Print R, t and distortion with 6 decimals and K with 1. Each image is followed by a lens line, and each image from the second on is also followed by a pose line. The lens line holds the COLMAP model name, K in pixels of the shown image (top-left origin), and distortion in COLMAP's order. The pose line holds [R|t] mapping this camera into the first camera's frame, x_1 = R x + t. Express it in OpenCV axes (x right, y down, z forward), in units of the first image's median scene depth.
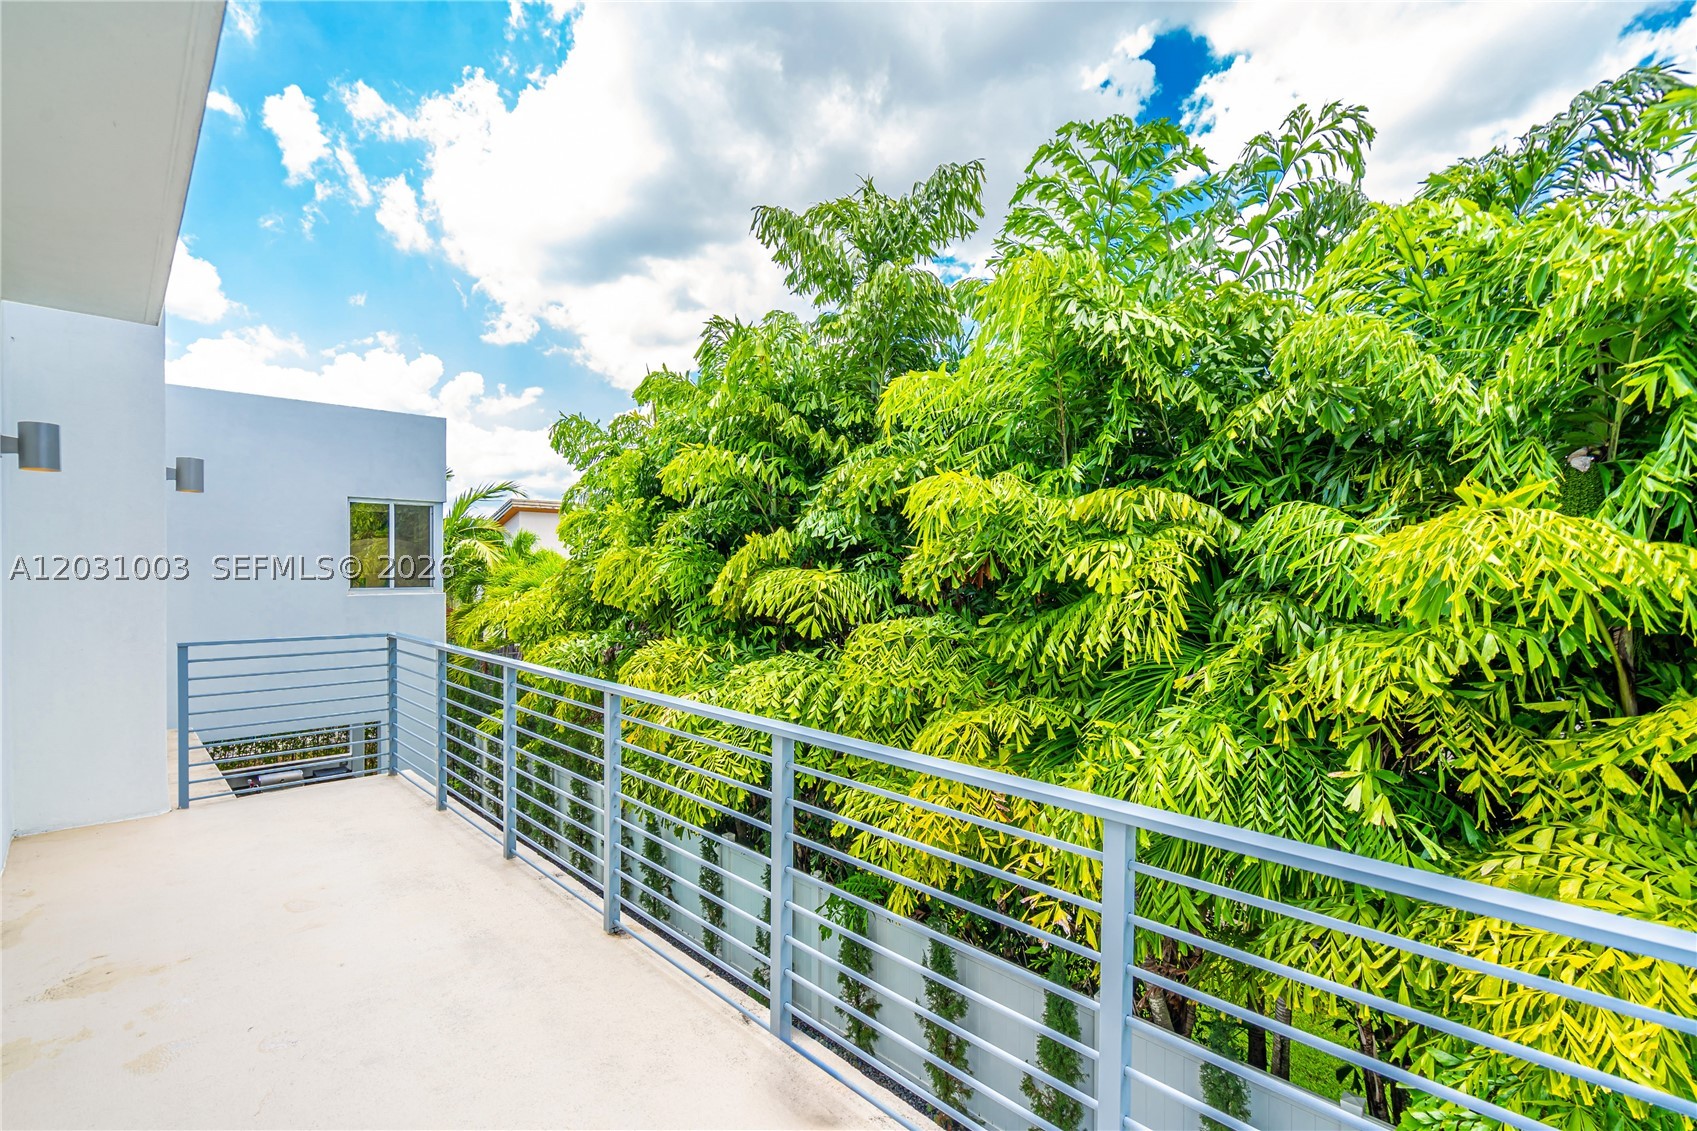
lens RADIAL K [[764.2, 0, 846.2], [0, 764.2, 566.5], [0, 0, 1]] dist [0.022966, 0.000210]
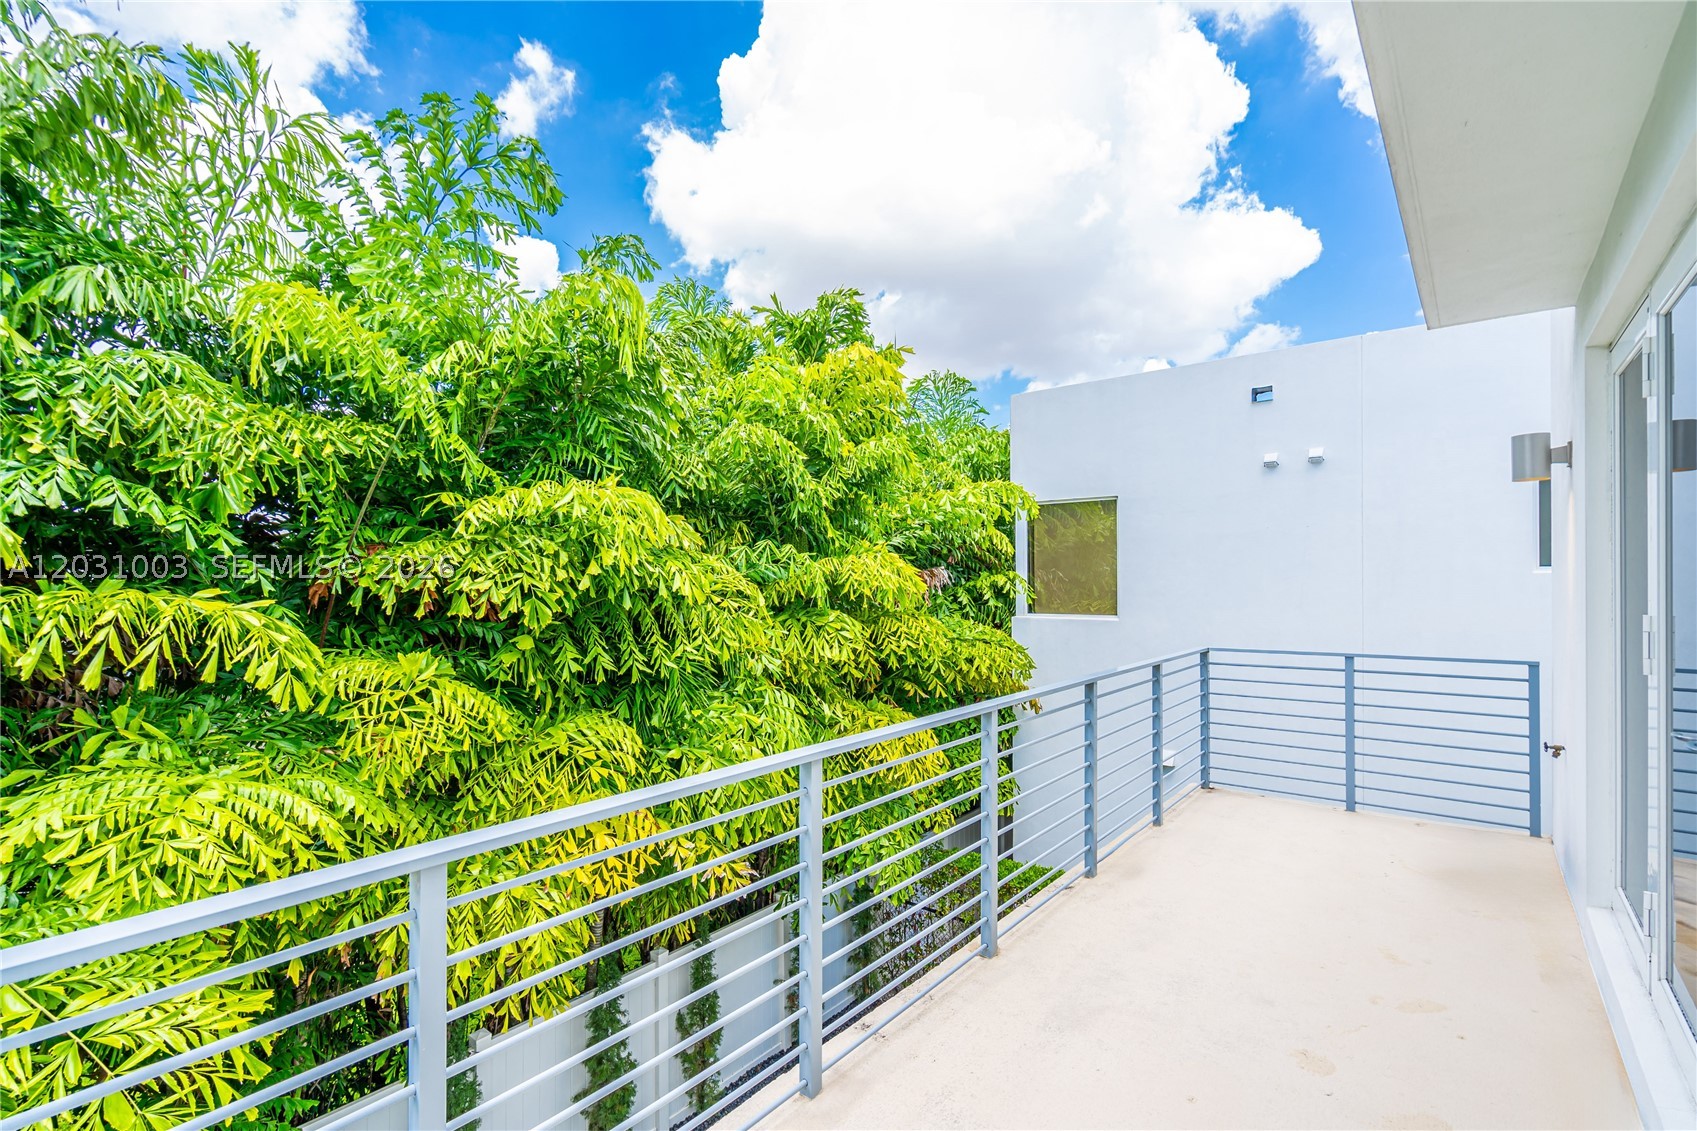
lens RADIAL K [[764.2, 0, 846.5], [0, 764.2, 571.7], [0, 0, 1]] dist [0.022966, 0.000210]
pose [[-0.096094, -0.001661, 0.995371, -1.007936], [-0.001499, 0.999998, 0.001524, -0.011733], [-0.995371, -0.001345, -0.096097, 1.025463]]
